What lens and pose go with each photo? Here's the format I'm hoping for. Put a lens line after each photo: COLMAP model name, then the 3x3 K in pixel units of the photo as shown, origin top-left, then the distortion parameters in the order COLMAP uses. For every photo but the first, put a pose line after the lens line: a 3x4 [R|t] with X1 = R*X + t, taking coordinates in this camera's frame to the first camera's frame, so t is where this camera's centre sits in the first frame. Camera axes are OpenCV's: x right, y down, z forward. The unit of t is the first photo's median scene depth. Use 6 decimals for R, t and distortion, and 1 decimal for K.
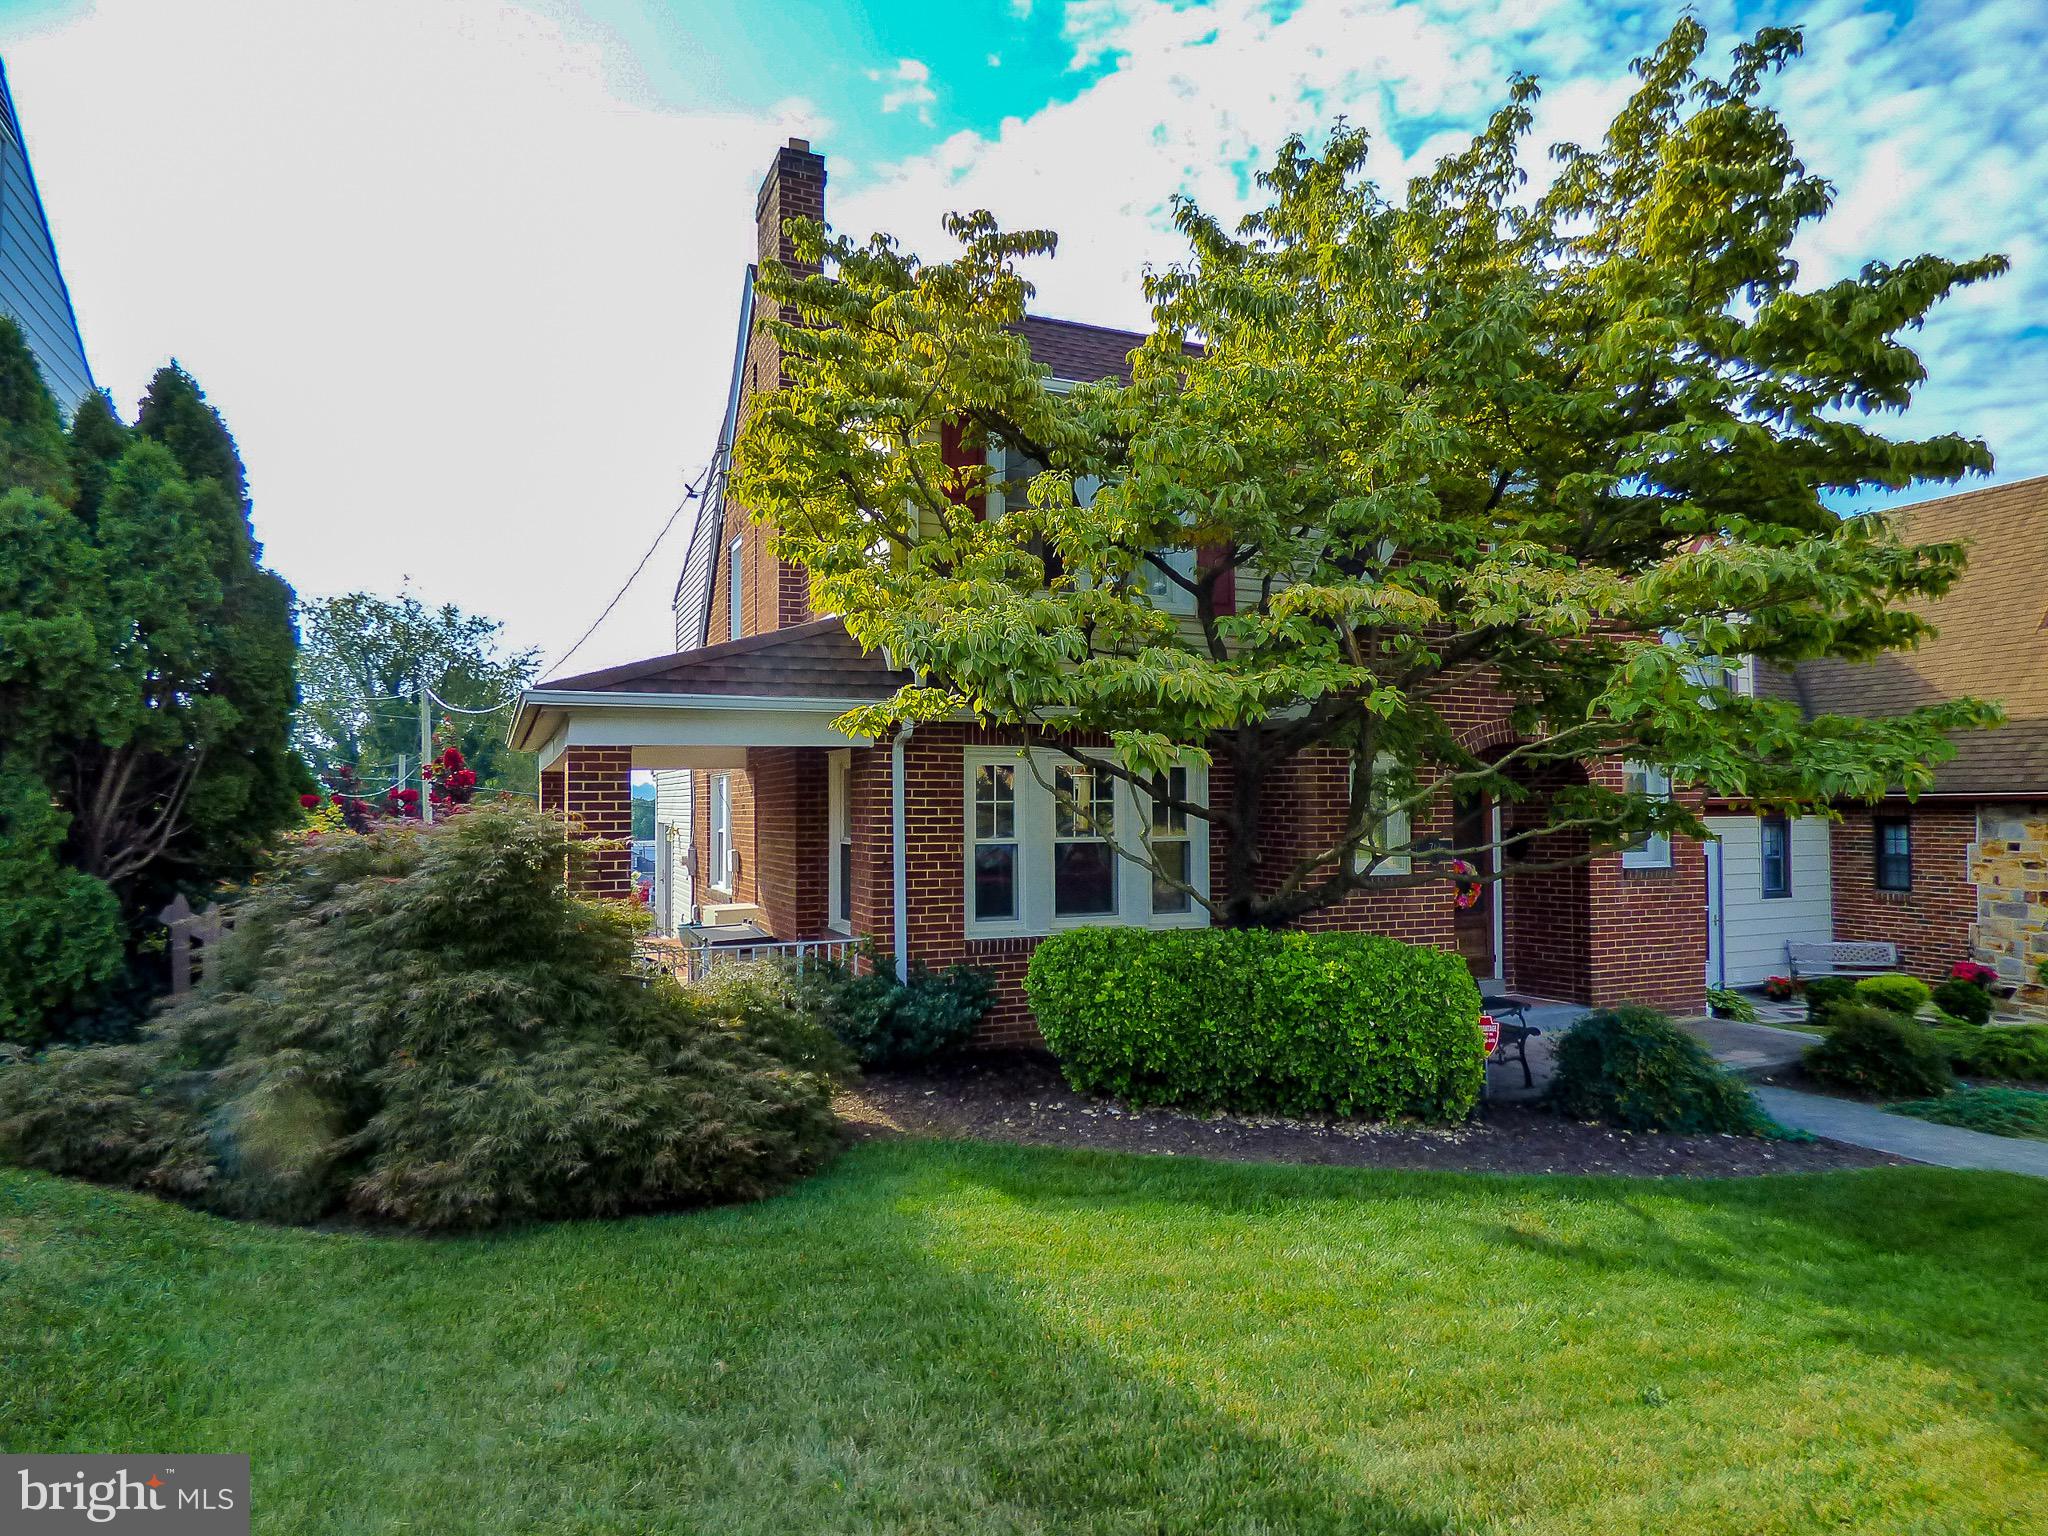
lens RADIAL K [[1251.8, 0, 1032.7], [0, 1251.8, 764.5], [0, 0, 1]] dist [-0.017722, 0.004205]
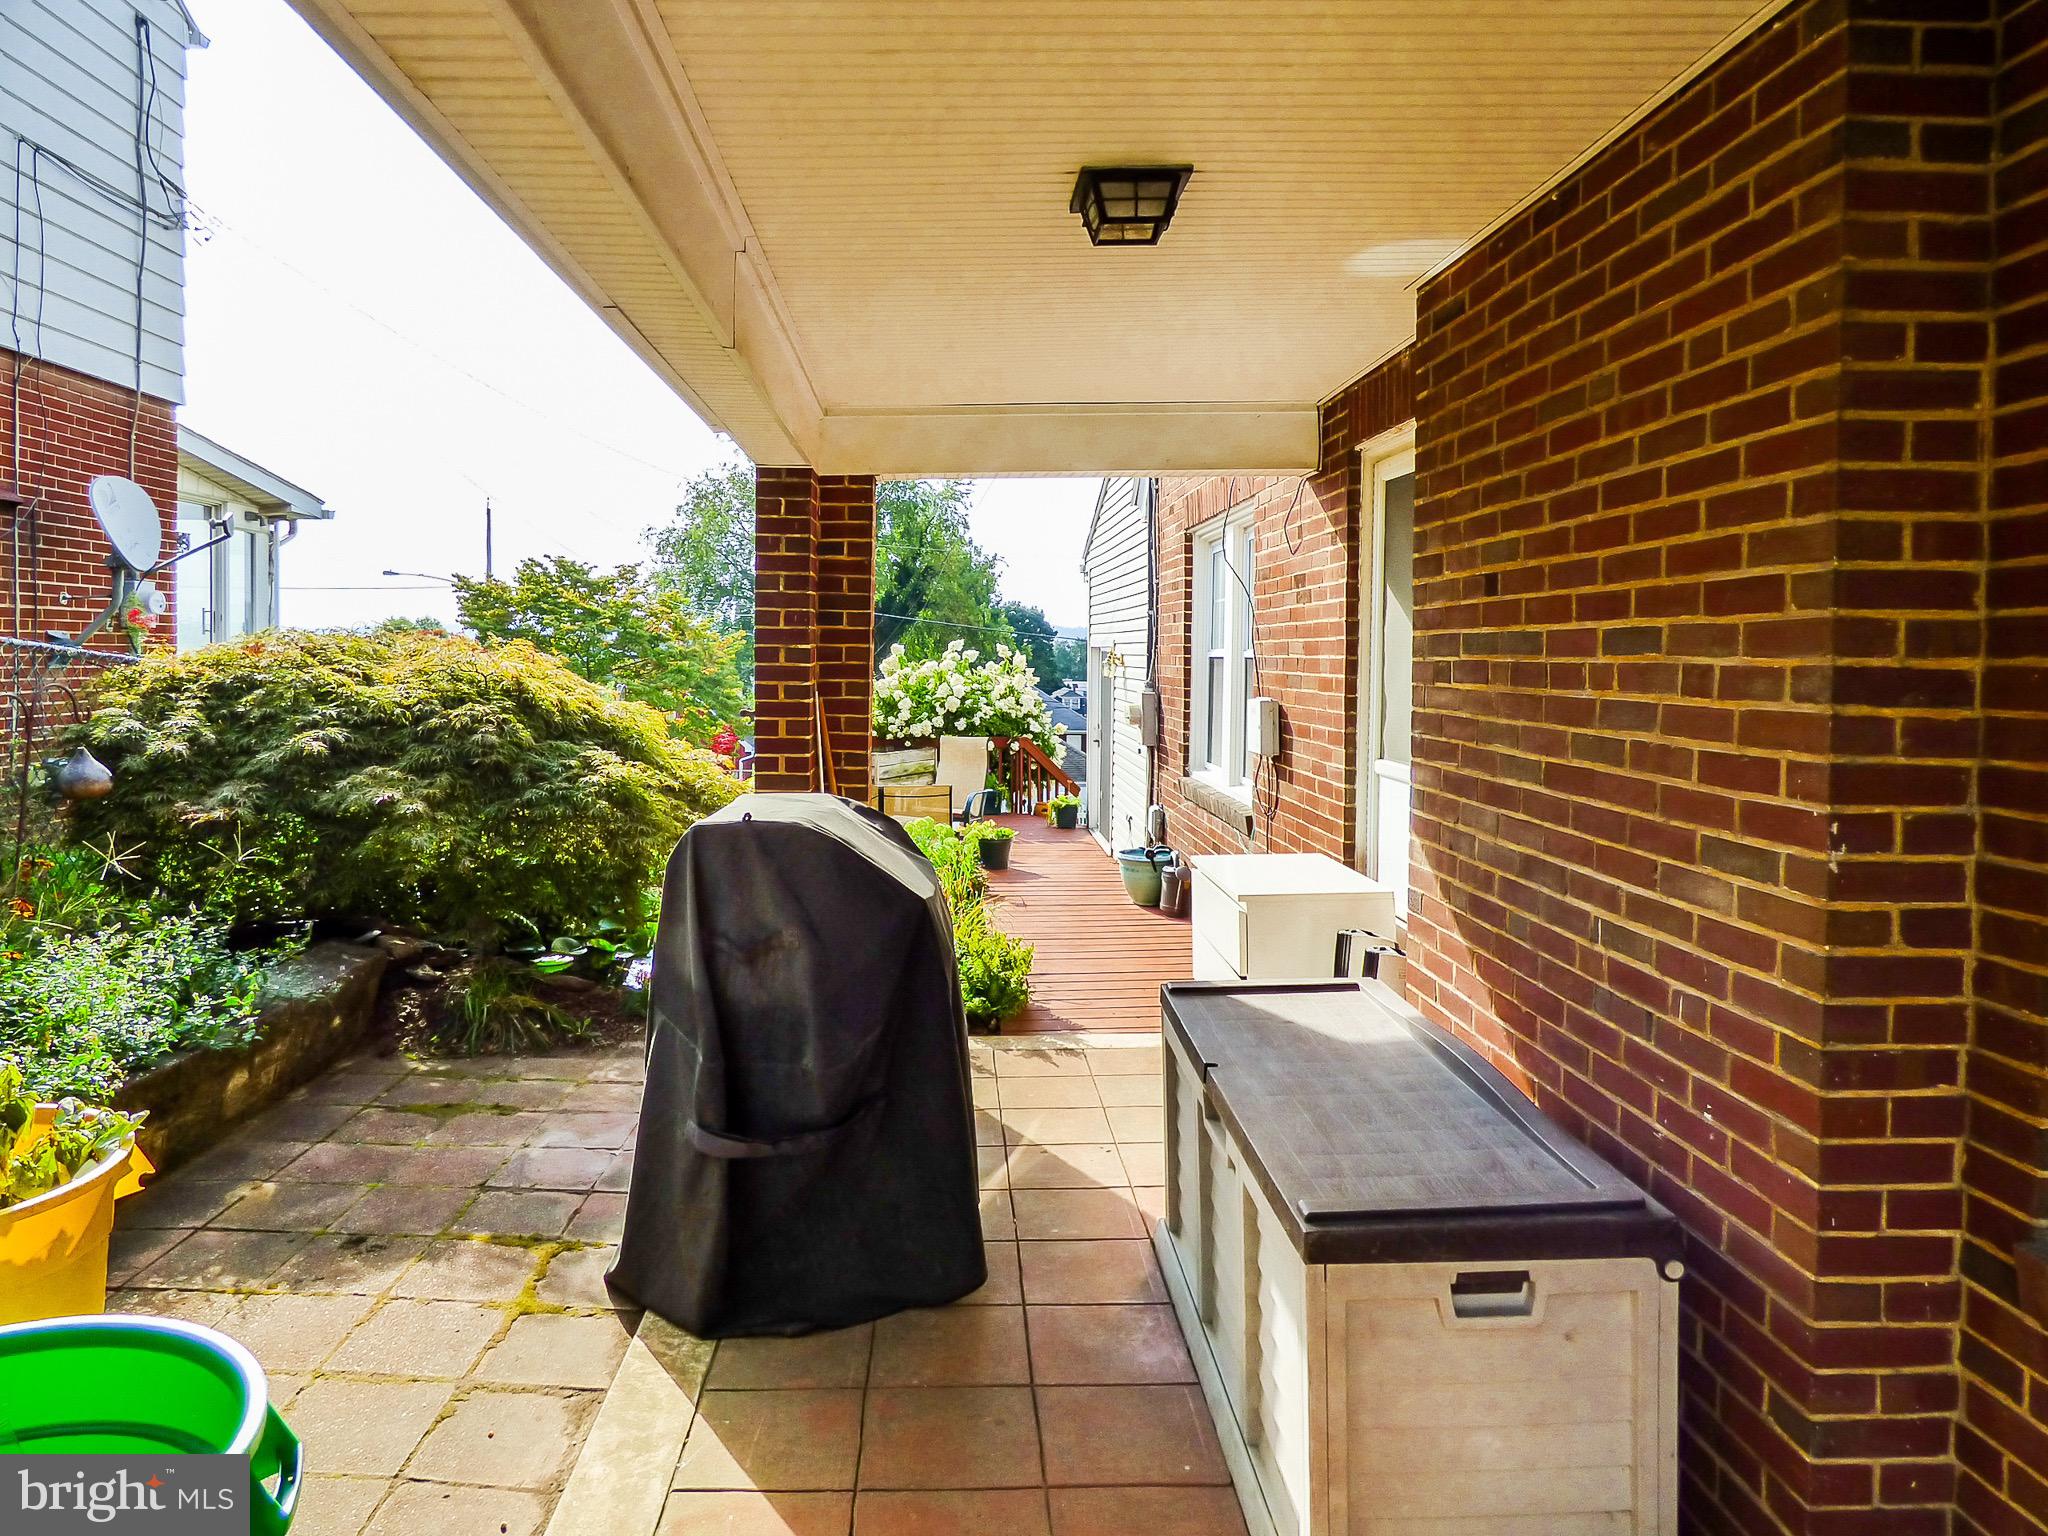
lens RADIAL K [[1251.8, 0, 1023.8], [0, 1251.8, 768.3], [0, 0, 1]] dist [-0.017722, 0.004205]
pose [[0.936539, 0.037745, -0.348525, -0.152002], [0.006492, 0.992149, 0.124894, 0.037151], [0.350502, -0.119231, 0.928941, 0.542437]]
